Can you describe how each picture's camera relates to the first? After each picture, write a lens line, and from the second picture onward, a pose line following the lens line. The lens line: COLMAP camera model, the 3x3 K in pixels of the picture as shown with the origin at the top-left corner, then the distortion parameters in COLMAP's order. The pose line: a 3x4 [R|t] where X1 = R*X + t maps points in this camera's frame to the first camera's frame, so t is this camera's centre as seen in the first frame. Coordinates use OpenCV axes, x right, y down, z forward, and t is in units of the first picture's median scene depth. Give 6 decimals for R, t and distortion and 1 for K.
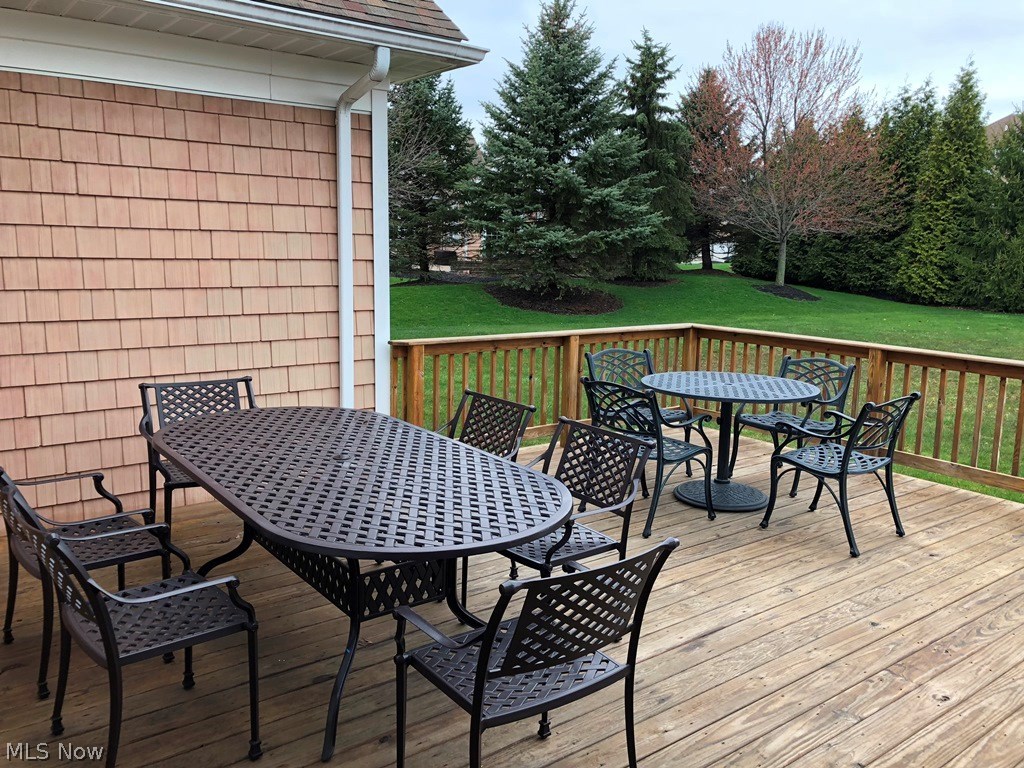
lens RADIAL K [[836.3, 0, 508.6], [0, 836.3, 380.4], [0, 0, 1]] dist [0.025223, -0.015357]
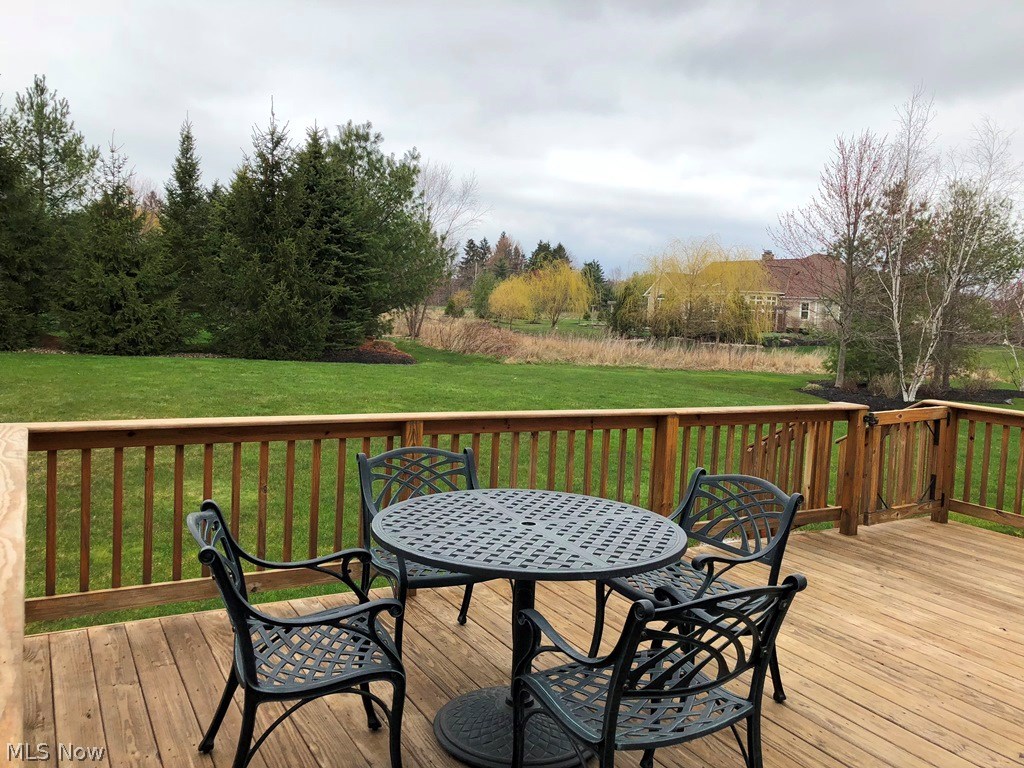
lens RADIAL K [[836.3, 0, 508.6], [0, 836.3, 380.4], [0, 0, 1]] dist [0.025223, -0.015357]
pose [[0.134795, -0.099384, 0.985877, -0.074720], [0.115250, 0.989777, 0.084019, -0.037059], [-0.984148, 0.102297, 0.144871, 0.247920]]
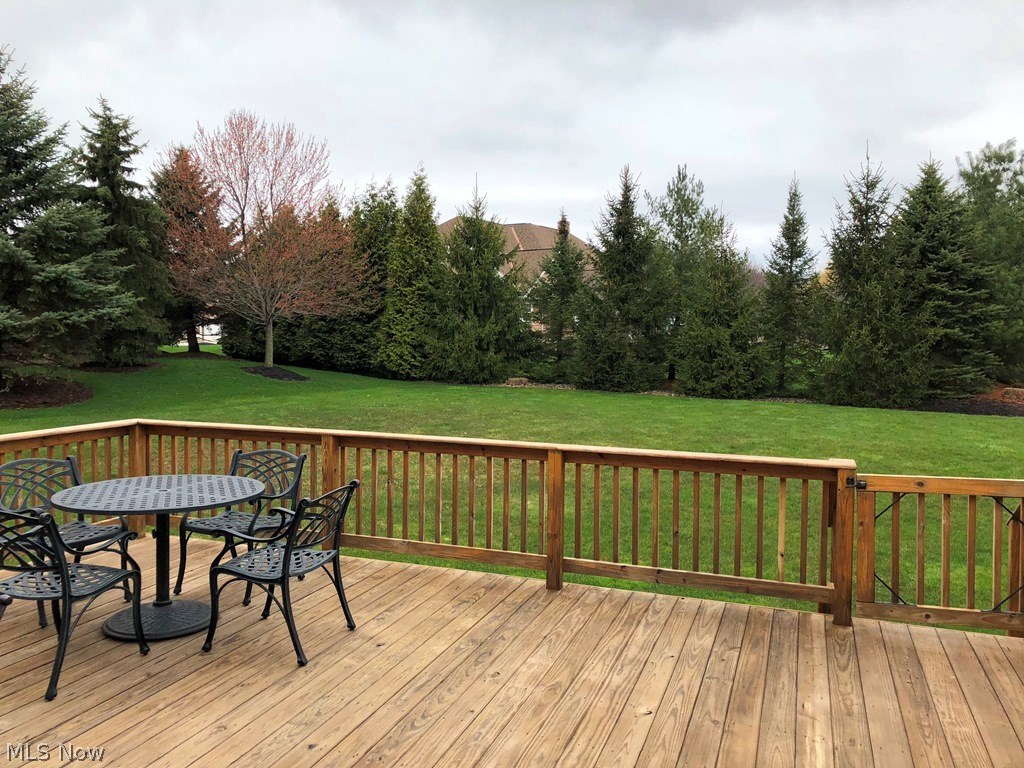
lens RADIAL K [[836.3, 0, 508.6], [0, 836.3, 380.4], [0, 0, 1]] dist [0.025223, -0.015357]
pose [[0.839461, -0.040384, 0.541918, 0.024703], [0.091077, 0.993585, -0.067042, -0.004886], [-0.535734, 0.105635, 0.837753, 0.013332]]
